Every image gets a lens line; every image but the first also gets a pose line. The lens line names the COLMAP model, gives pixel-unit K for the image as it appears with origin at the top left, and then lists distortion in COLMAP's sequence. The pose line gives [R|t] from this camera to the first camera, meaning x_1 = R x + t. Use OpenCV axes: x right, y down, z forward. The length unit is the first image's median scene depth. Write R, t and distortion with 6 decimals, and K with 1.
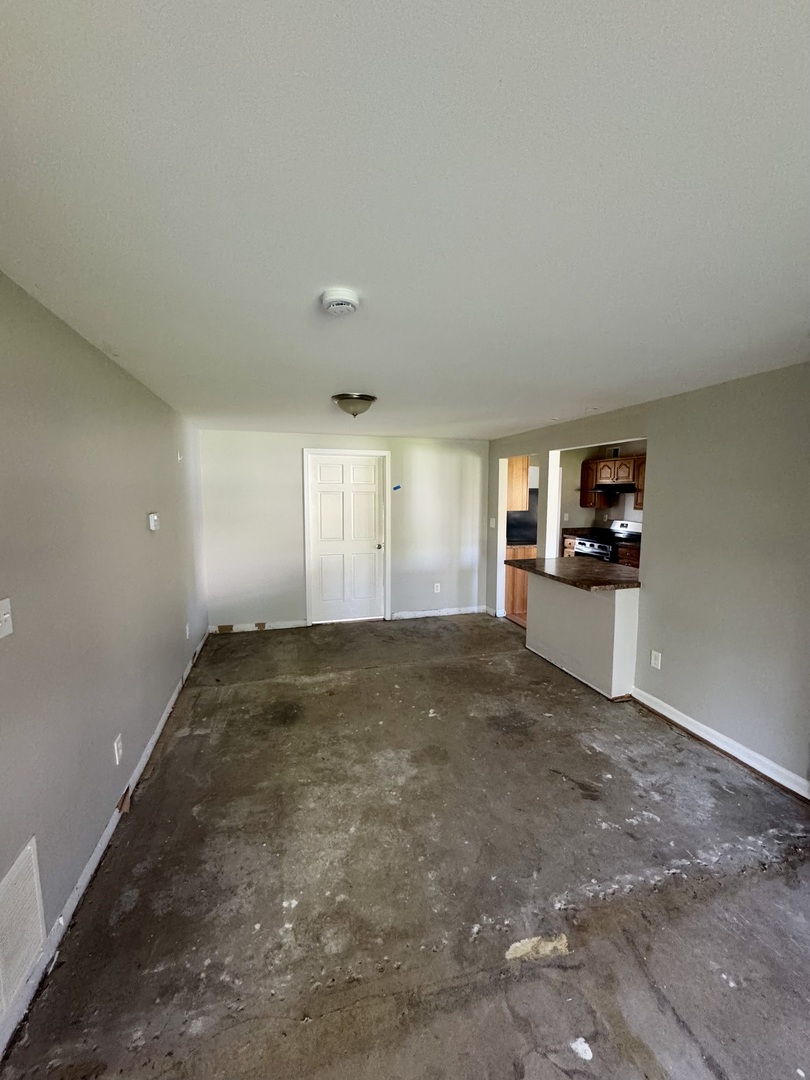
lens RADIAL K [[429.3, 0, 408.4], [0, 429.3, 547.2], [0, 0, 1]] dist [-0.004694, 0.000589]
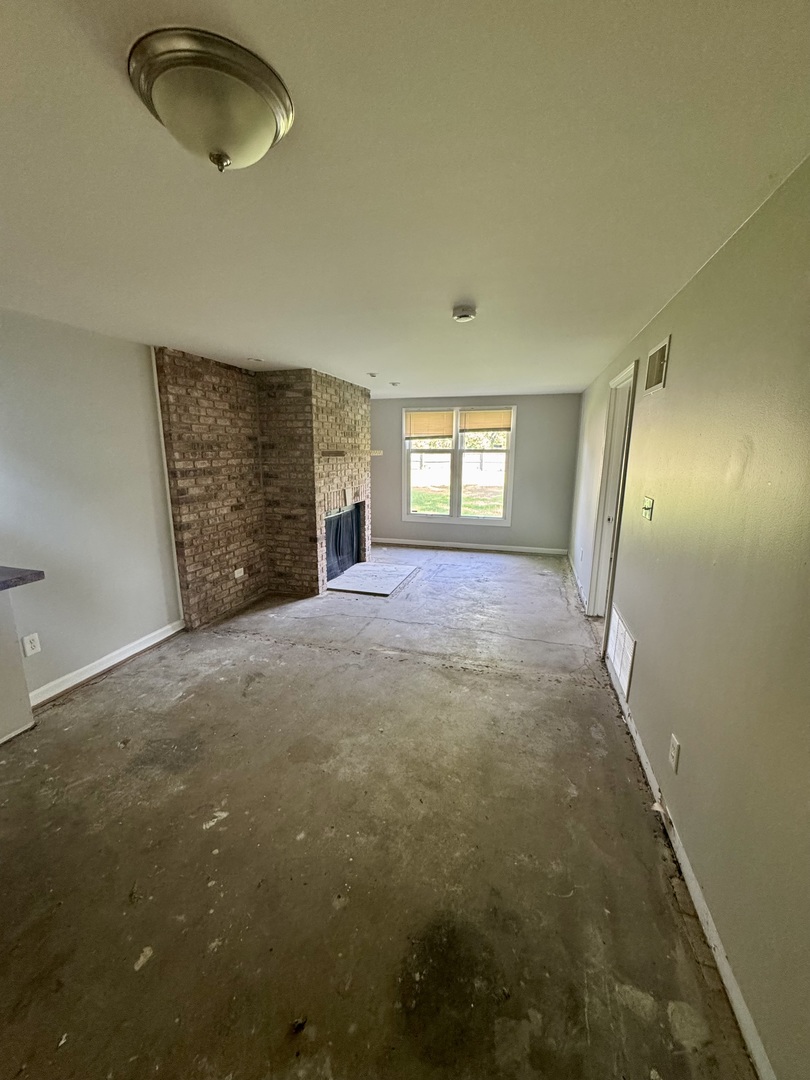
lens RADIAL K [[429.3, 0, 401.2], [0, 429.3, 538.8], [0, 0, 1]] dist [-0.004694, 0.000589]
pose [[-0.843236, -0.116949, 0.524667, -0.513257], [0.061642, 0.948570, 0.310508, -0.169177], [-0.533997, 0.294173, -0.792660, 1.498900]]
